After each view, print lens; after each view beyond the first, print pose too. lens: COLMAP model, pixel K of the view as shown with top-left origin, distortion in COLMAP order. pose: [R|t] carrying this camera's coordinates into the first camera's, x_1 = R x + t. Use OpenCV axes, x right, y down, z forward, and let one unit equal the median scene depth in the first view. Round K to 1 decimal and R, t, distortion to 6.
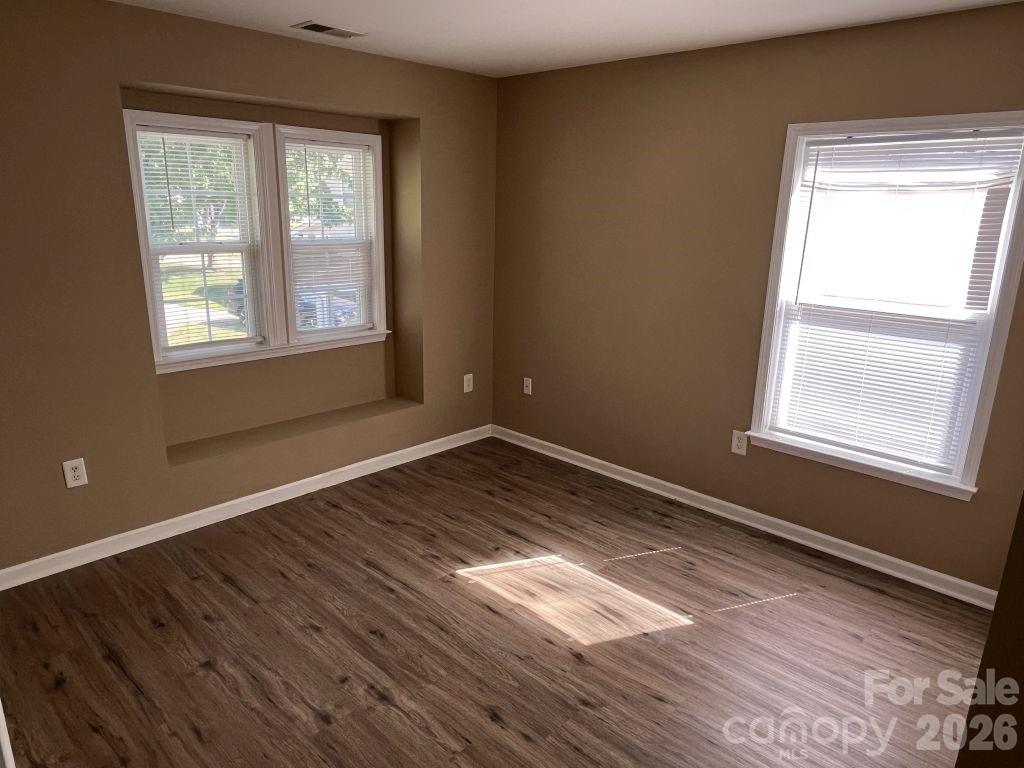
lens RADIAL K [[673.6, 0, 513.5], [0, 673.6, 382.9], [0, 0, 1]] dist [0.002857, -0.004237]
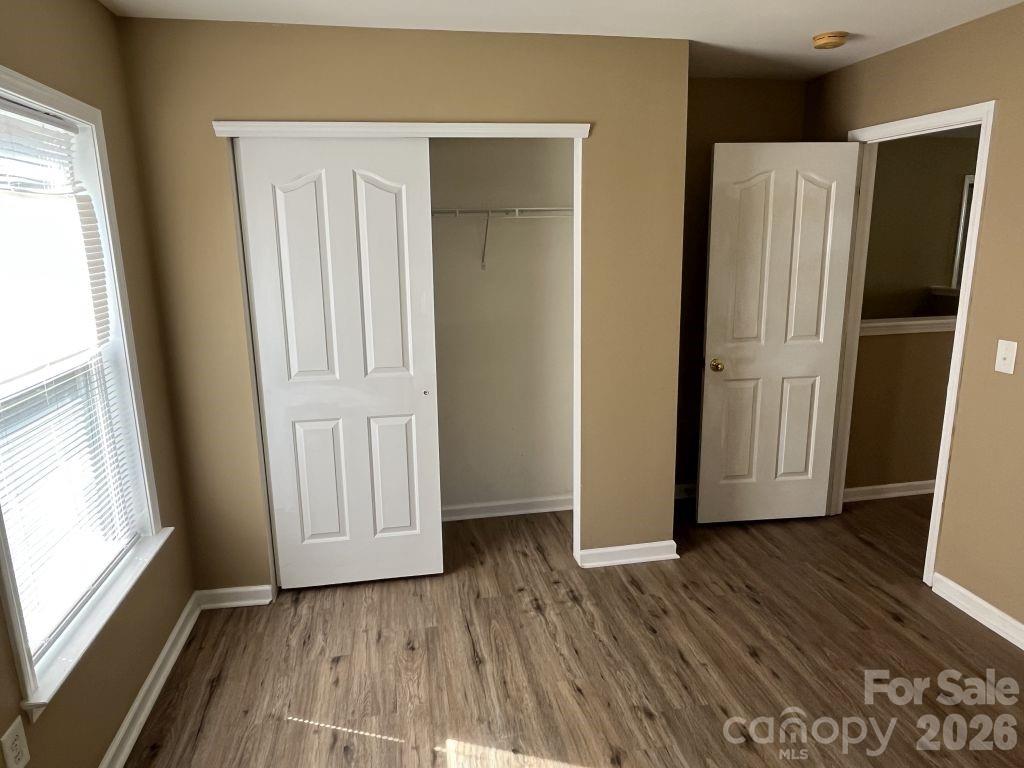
lens RADIAL K [[673.6, 0, 517.5], [0, 673.6, 386.8], [0, 0, 1]] dist [0.002857, -0.004237]
pose [[-0.816061, -0.137133, 0.561461, -0.204892], [0.144008, 0.892562, 0.427312, -0.372222], [-0.559737, 0.429567, -0.708637, 1.453847]]
